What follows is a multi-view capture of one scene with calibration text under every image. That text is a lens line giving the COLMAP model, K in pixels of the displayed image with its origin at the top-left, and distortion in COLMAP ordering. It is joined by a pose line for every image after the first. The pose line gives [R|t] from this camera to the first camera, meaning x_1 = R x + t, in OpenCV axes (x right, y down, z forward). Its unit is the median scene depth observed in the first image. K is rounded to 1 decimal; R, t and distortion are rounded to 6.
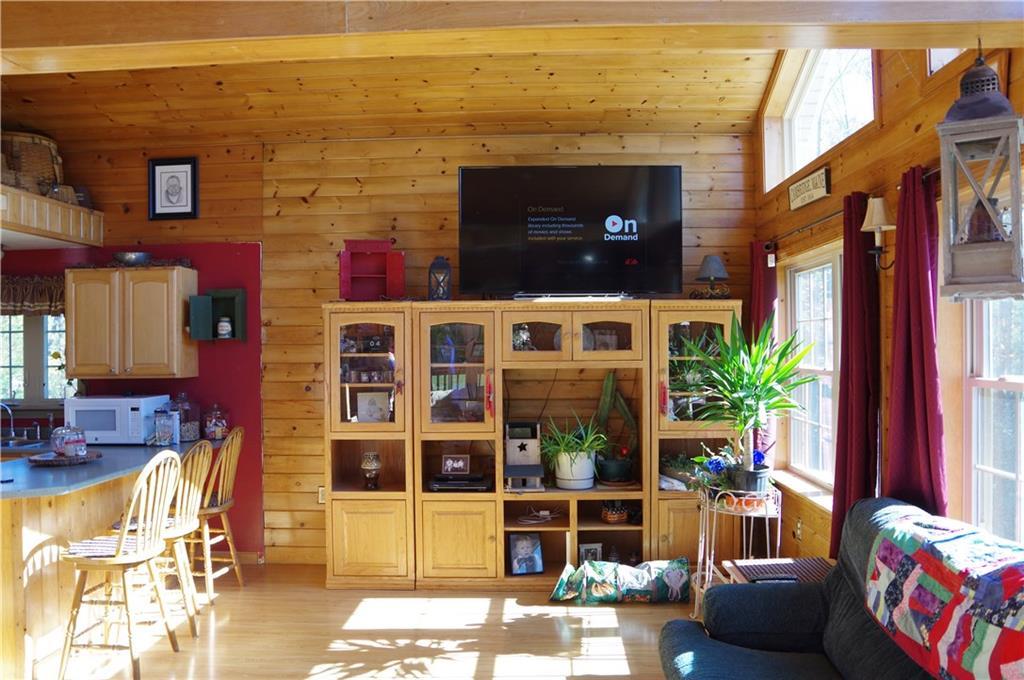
lens RADIAL K [[816.5, 0, 512.0], [0, 816.5, 340.0], [0, 0, 1]] dist [-0.153667, 0.130842]
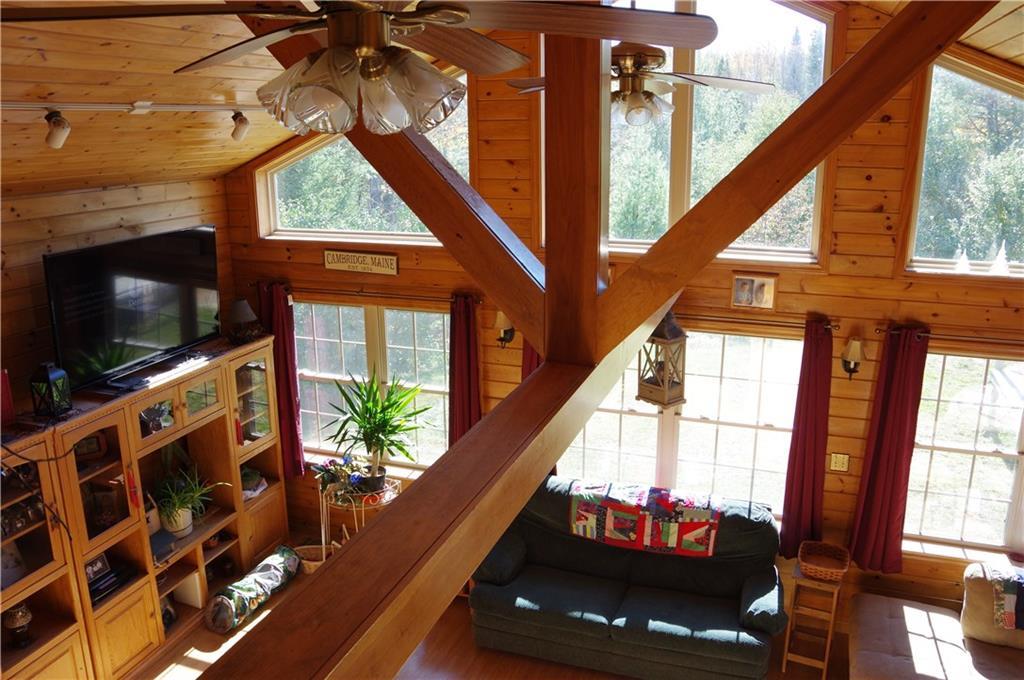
lens RADIAL K [[816.5, 0, 512.0], [0, 816.5, 340.0], [0, 0, 1]] dist [-0.153667, 0.130842]
pose [[0.292736, -0.247263, 0.923670, -0.733964], [-0.008543, 0.965272, 0.261107, -0.361647], [-0.956155, -0.084326, 0.280457, 0.304057]]
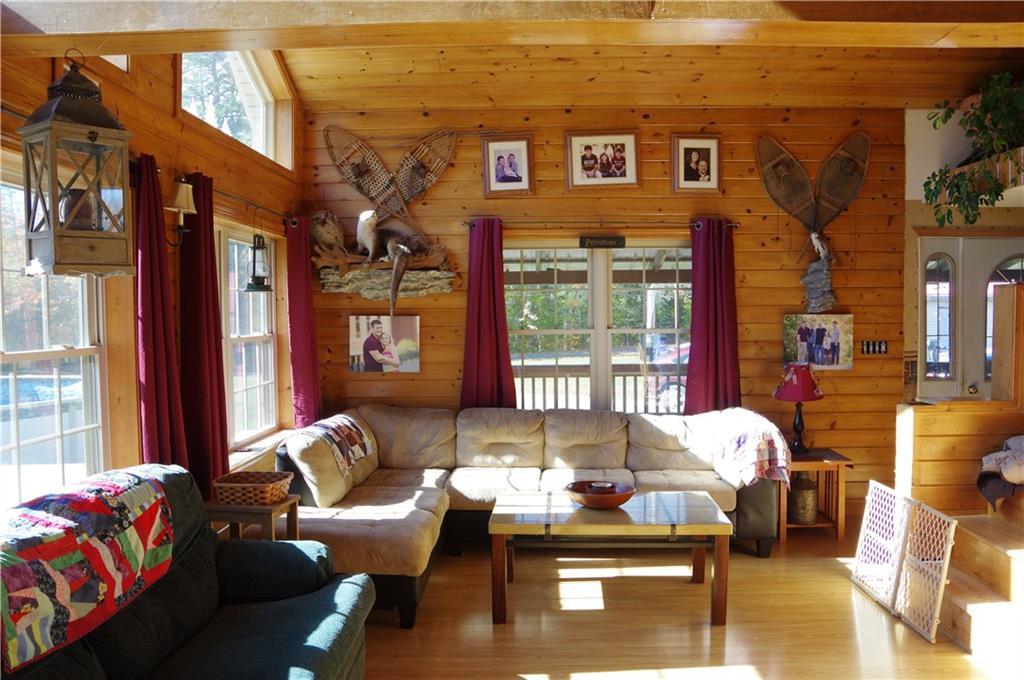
lens RADIAL K [[816.5, 0, 512.0], [0, 816.5, 340.0], [0, 0, 1]] dist [-0.153667, 0.130842]
pose [[-0.999920, 0.012260, -0.003248, -0.016687], [0.012158, 0.999486, 0.029656, 0.003422], [0.003610, 0.029614, -0.999555, 0.887098]]
